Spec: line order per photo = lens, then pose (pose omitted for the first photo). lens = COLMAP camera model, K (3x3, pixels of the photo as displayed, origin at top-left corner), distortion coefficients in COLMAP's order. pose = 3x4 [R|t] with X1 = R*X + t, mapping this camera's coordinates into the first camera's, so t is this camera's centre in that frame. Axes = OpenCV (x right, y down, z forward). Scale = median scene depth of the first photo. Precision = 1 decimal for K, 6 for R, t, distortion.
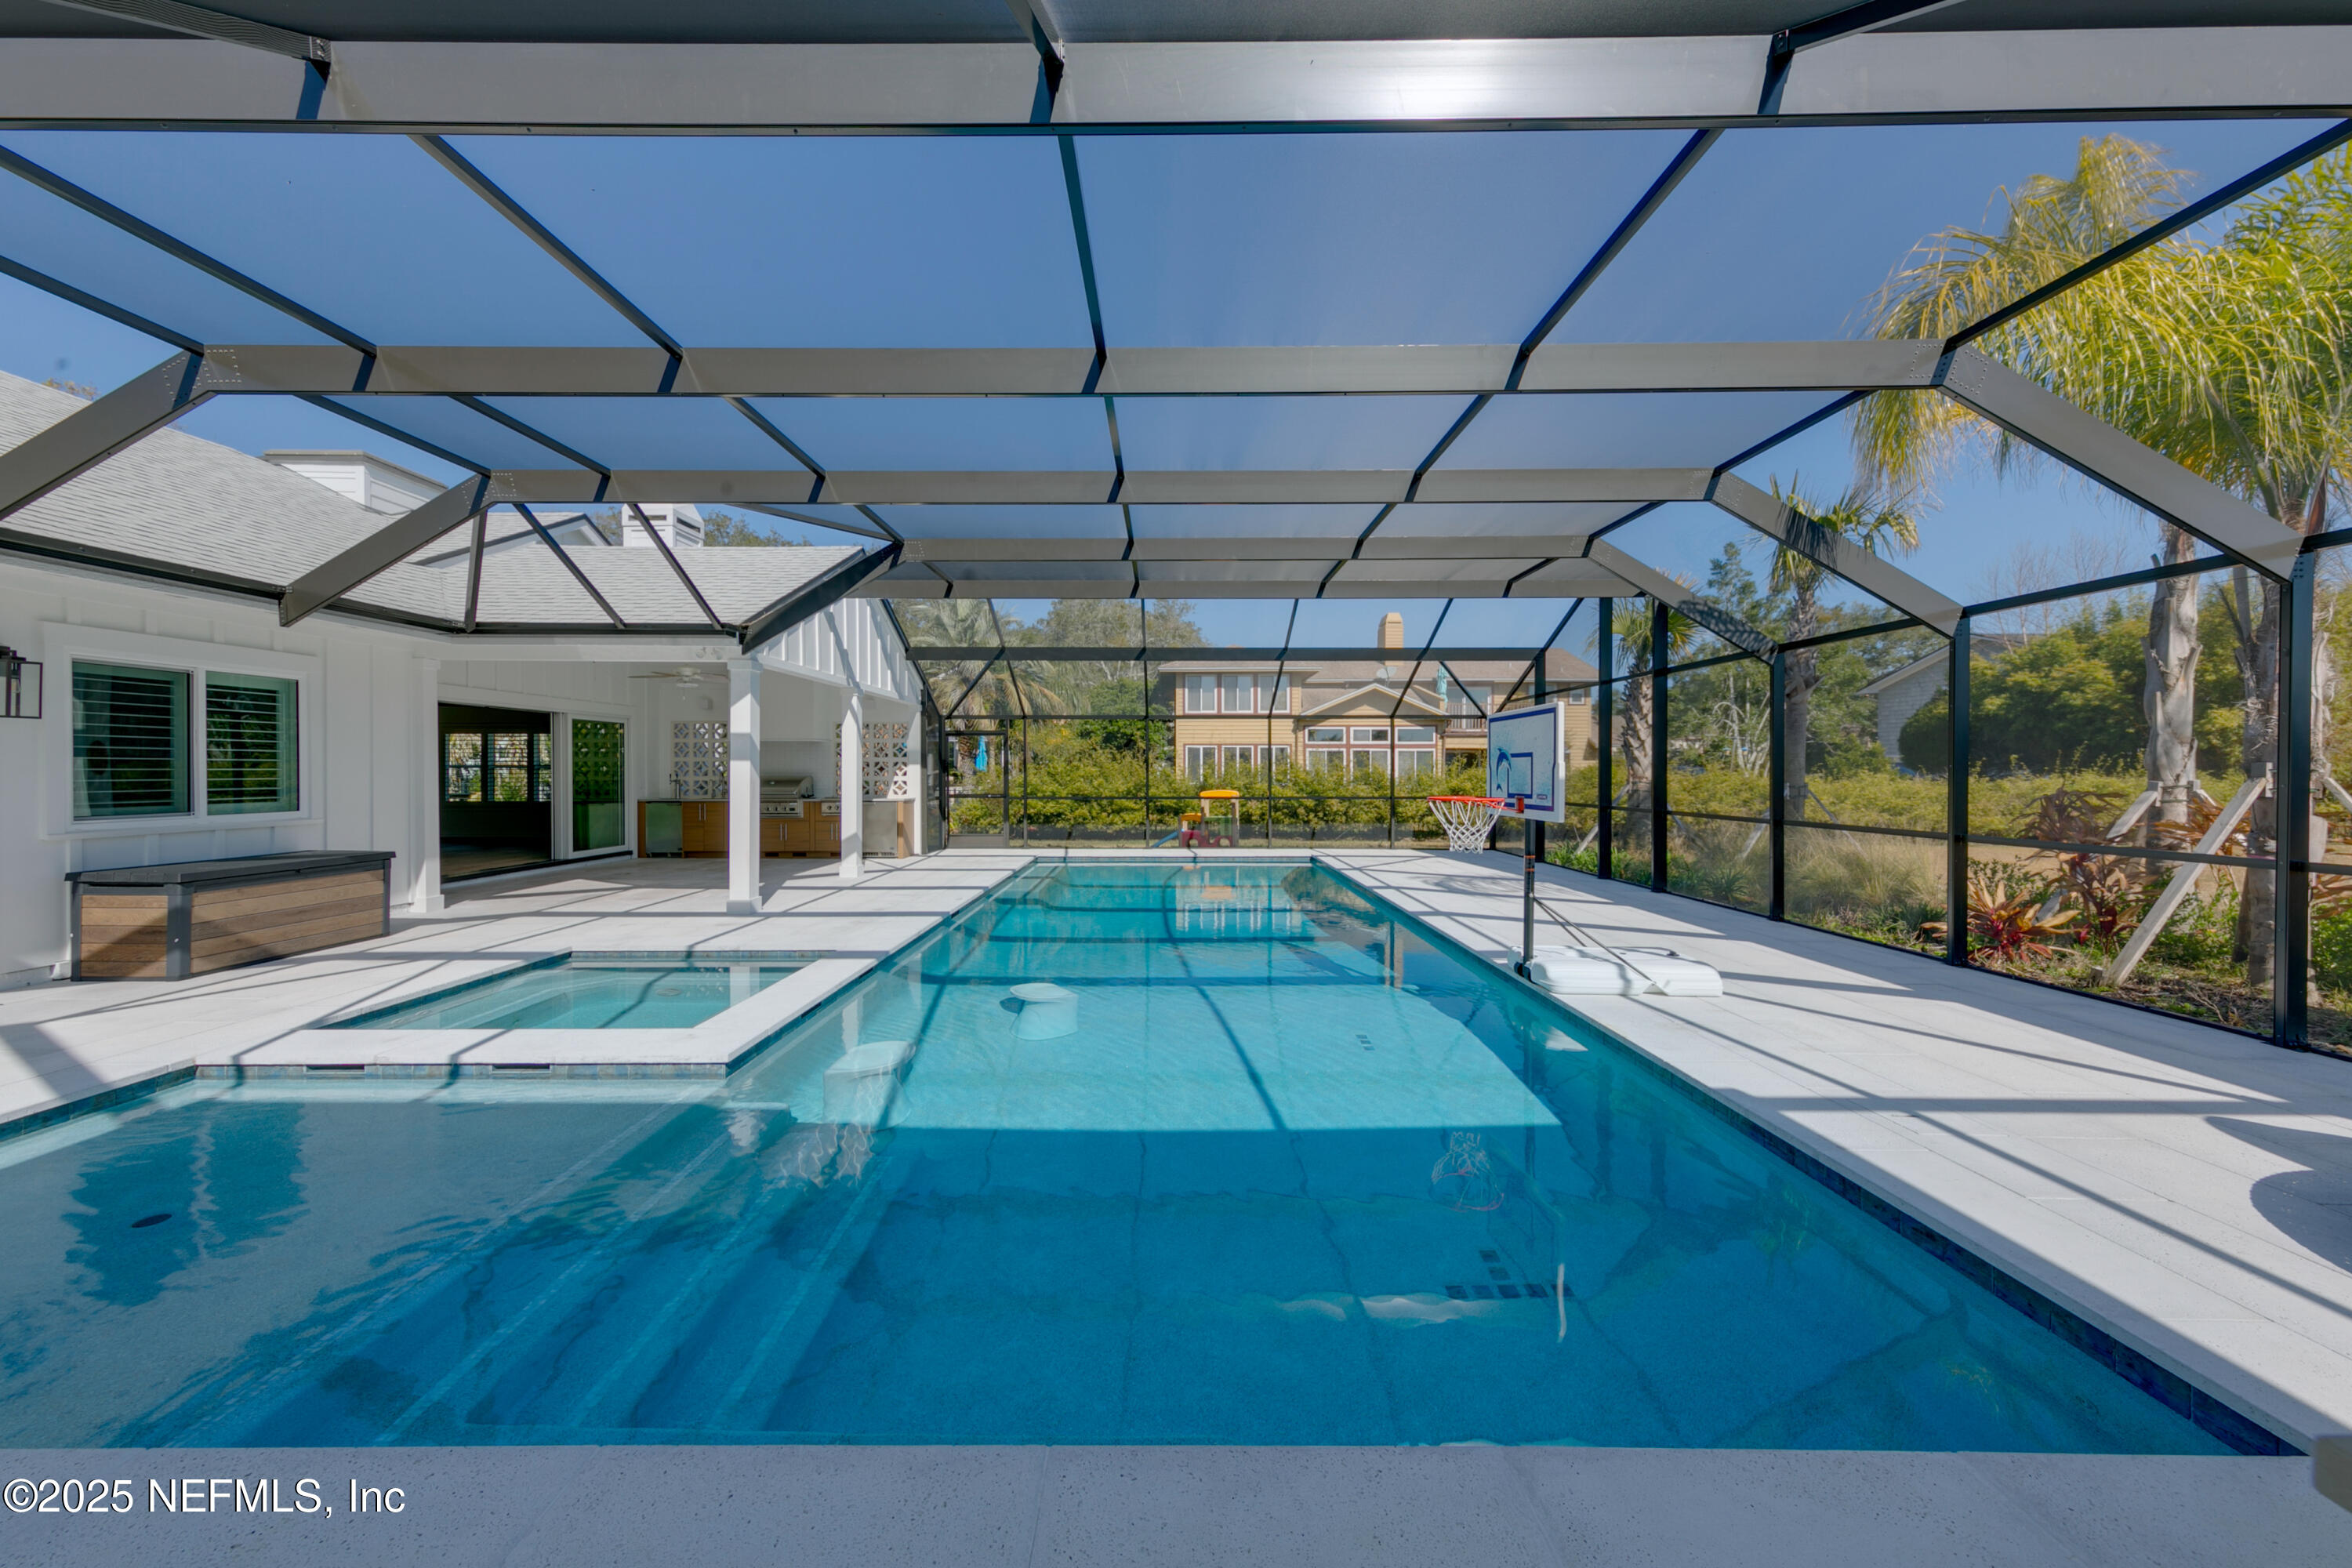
lens RADIAL K [[823.5, 0, 1170.1], [0, 823.5, 764.7], [0, 0, 1]] dist [0.009558, 0.000028]
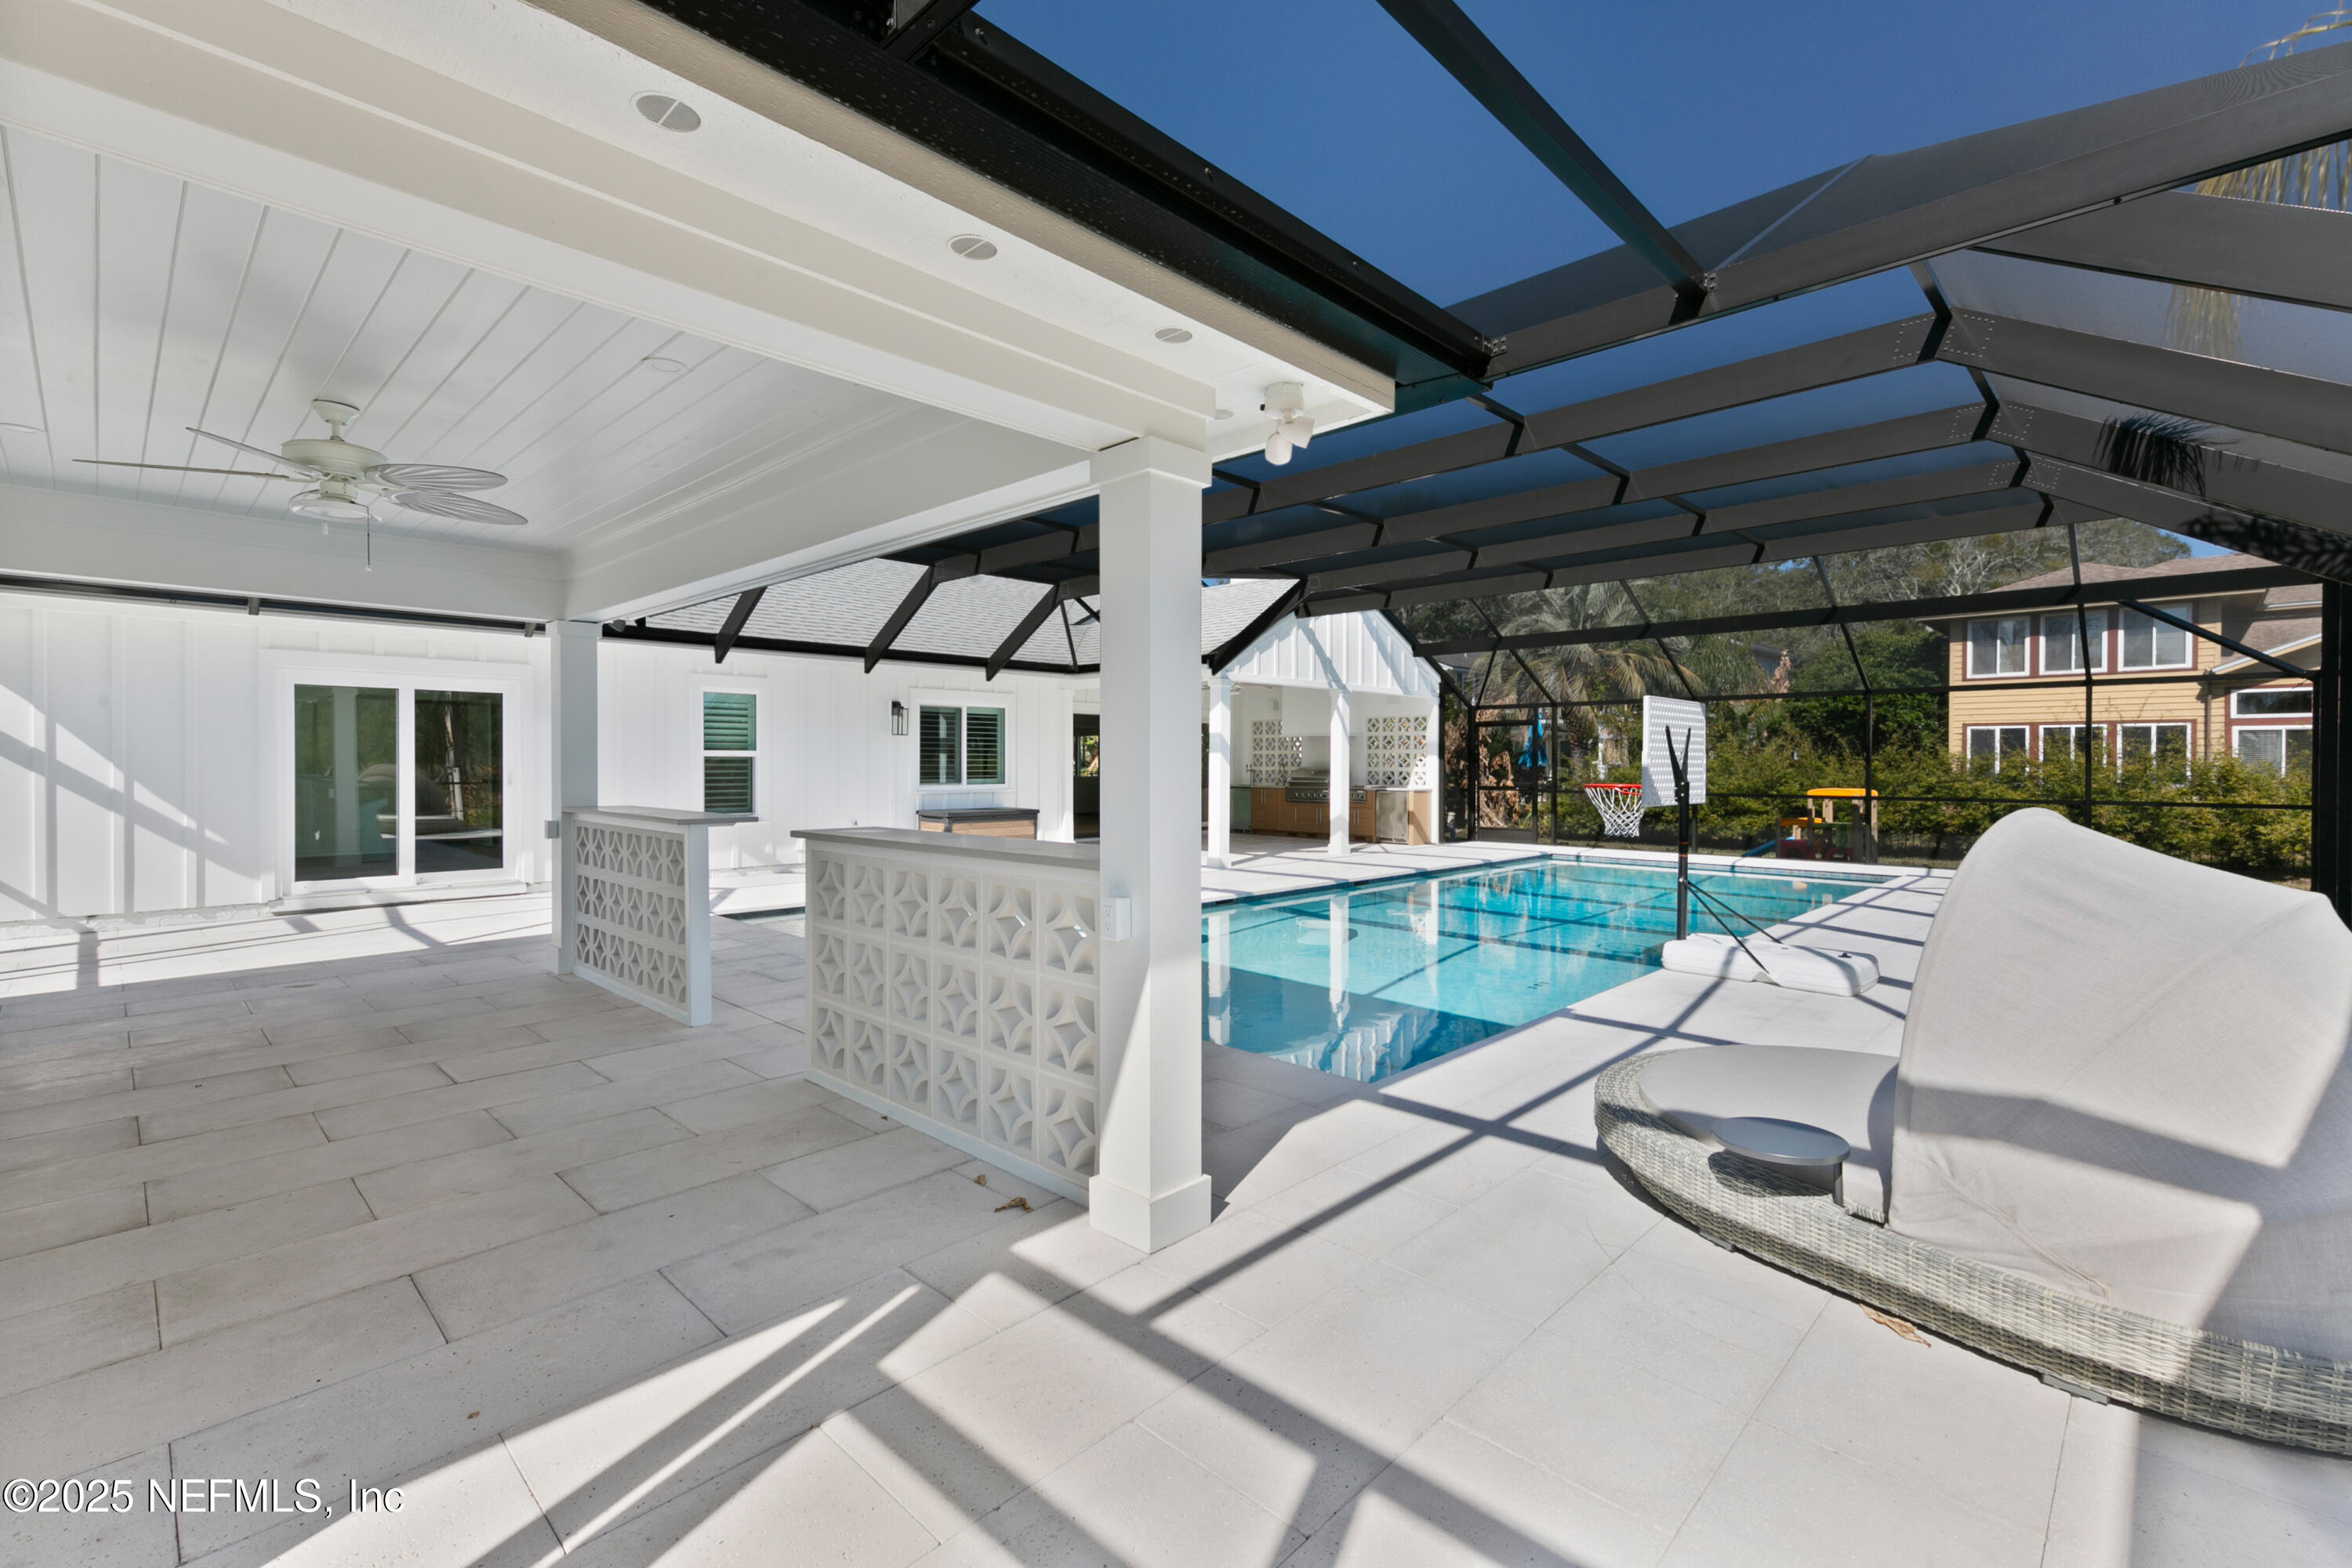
lens RADIAL K [[1018.8, 0, 1173.0], [0, 1018.8, 772.4], [0, 0, 1]] dist [0.015099, 0.000146]
pose [[0.717087, 0.007315, -0.696946, 0.573460], [0.003087, 0.999902, 0.013671, 0.003238], [0.696977, -0.011955, 0.716994, -0.229326]]
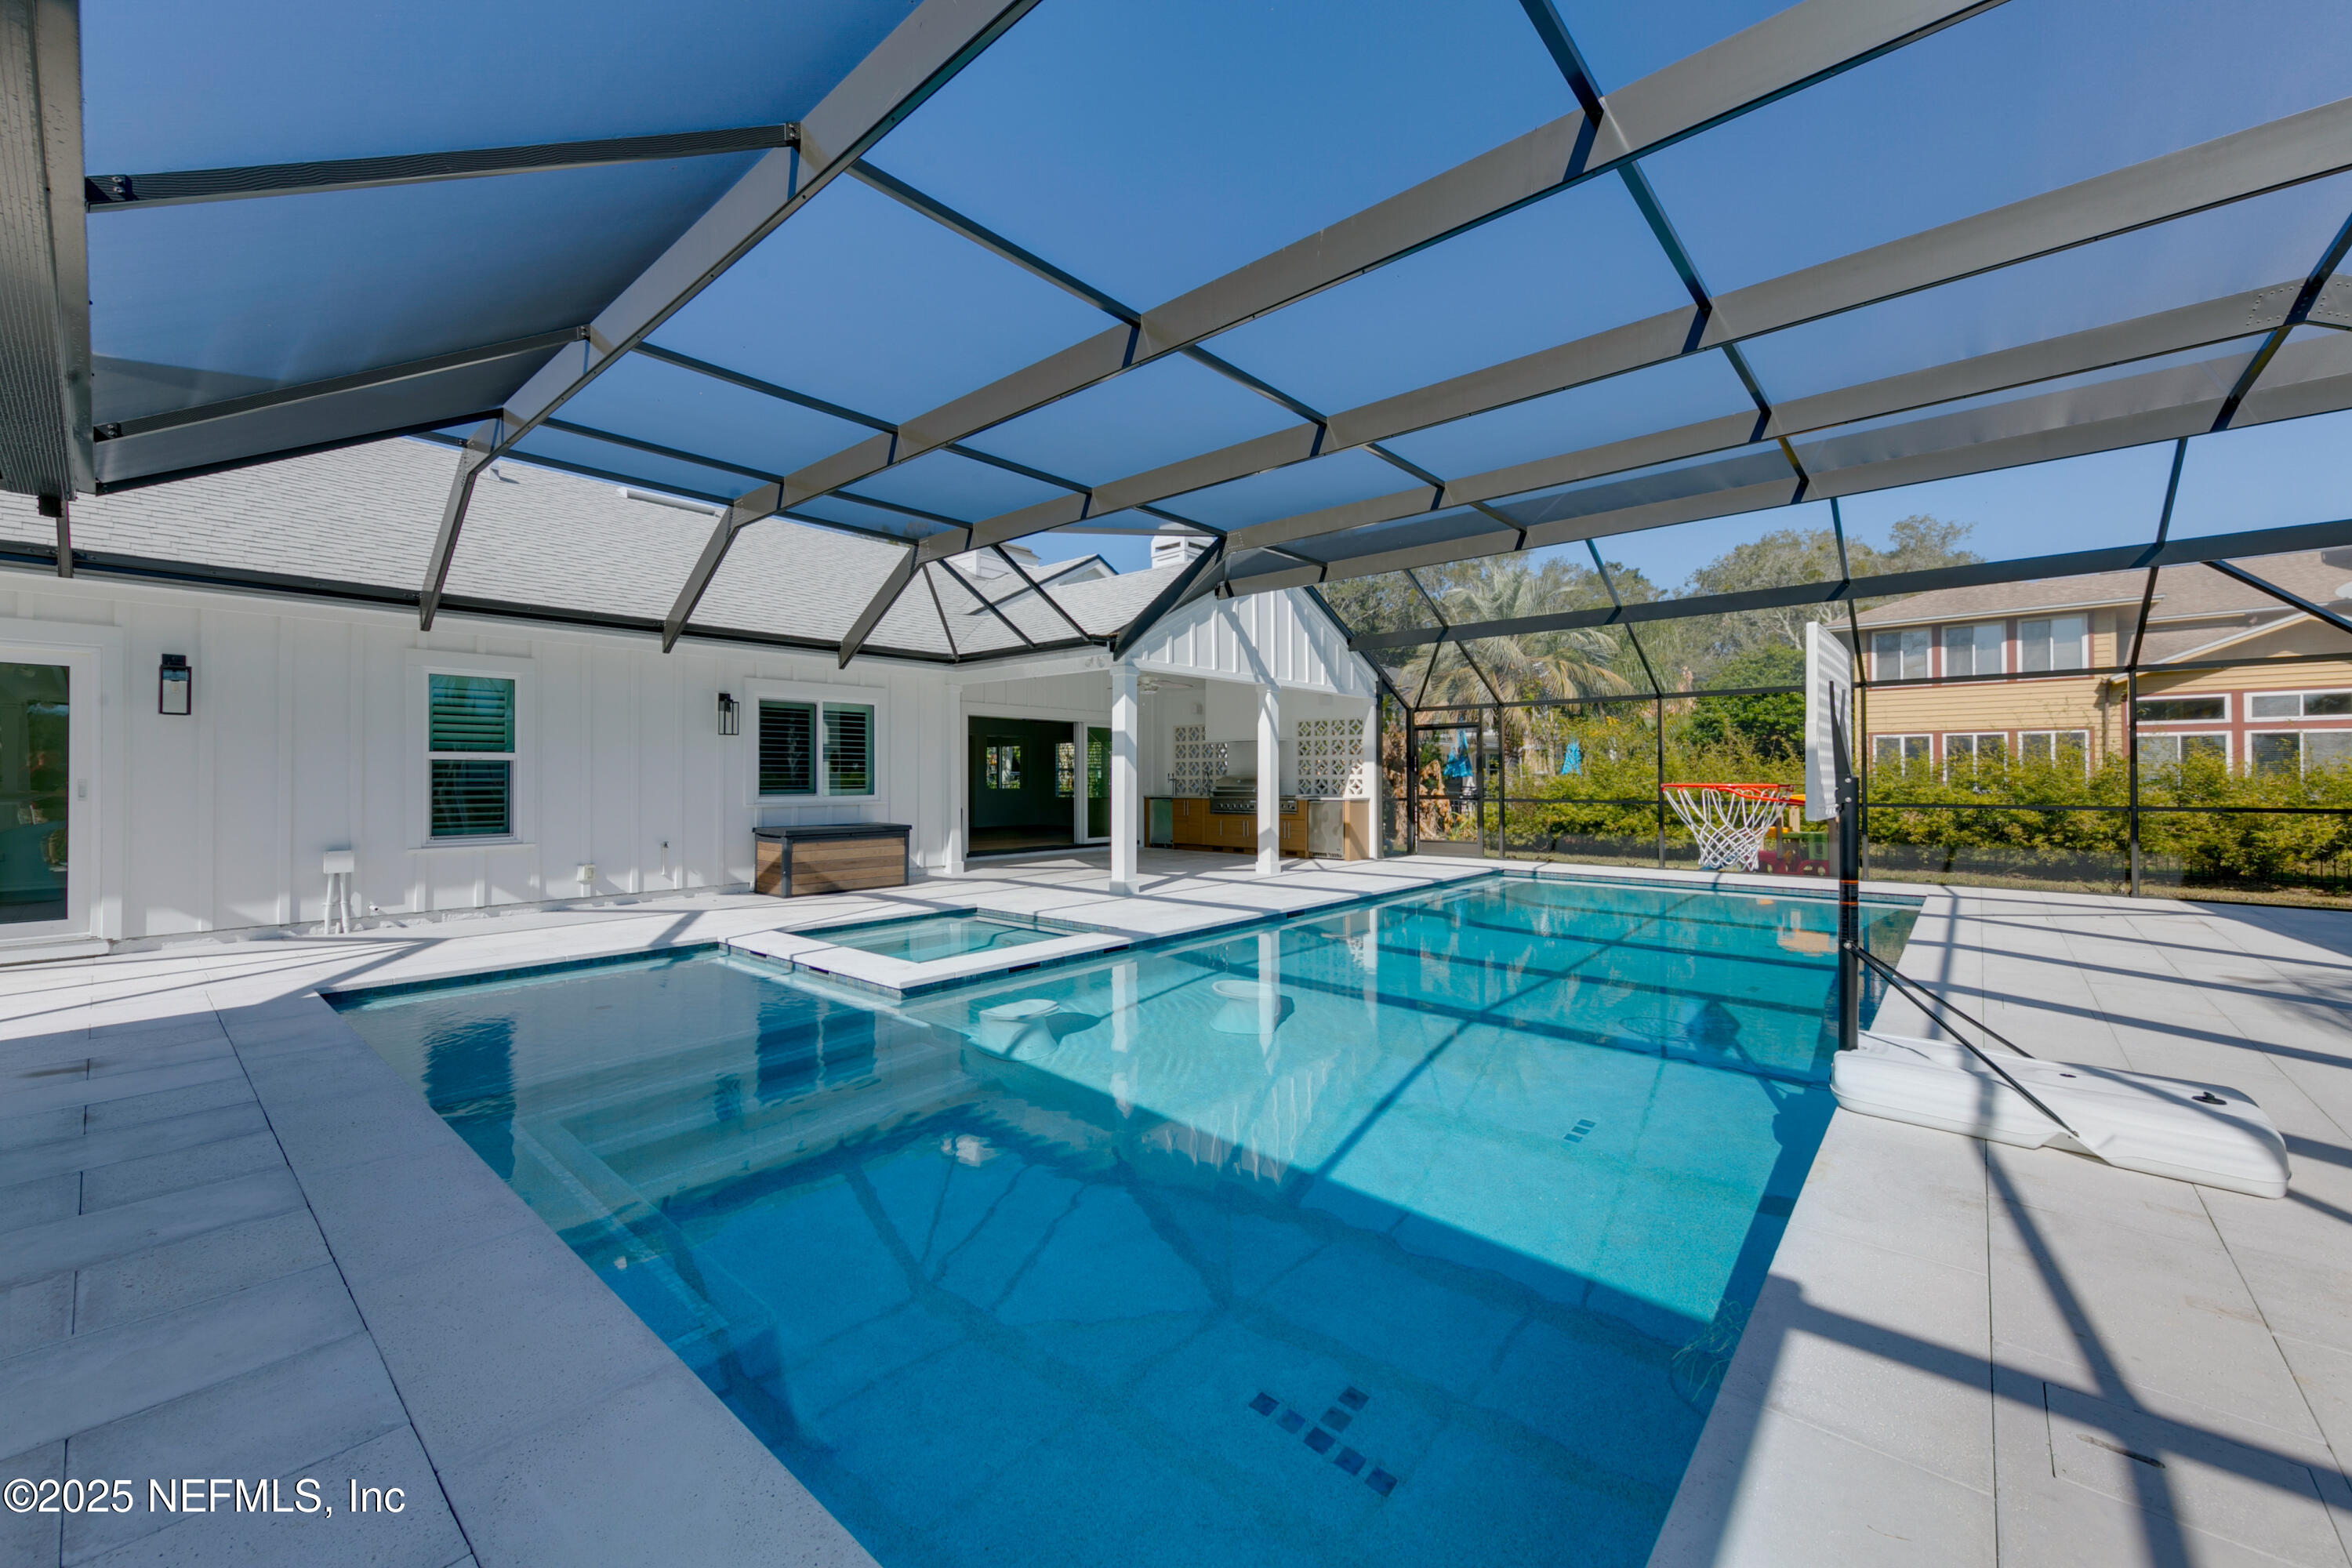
lens RADIAL K [[916.0, 0, 1168.6], [0, 916.0, 774.1], [0, 0, 1]] dist [0.009996, 0.000022]
pose [[0.753281, -0.005954, -0.657671, 0.337013], [0.008081, 0.999967, 0.000203, 0.019366], [0.657649, -0.005468, 0.753305, 0.110998]]
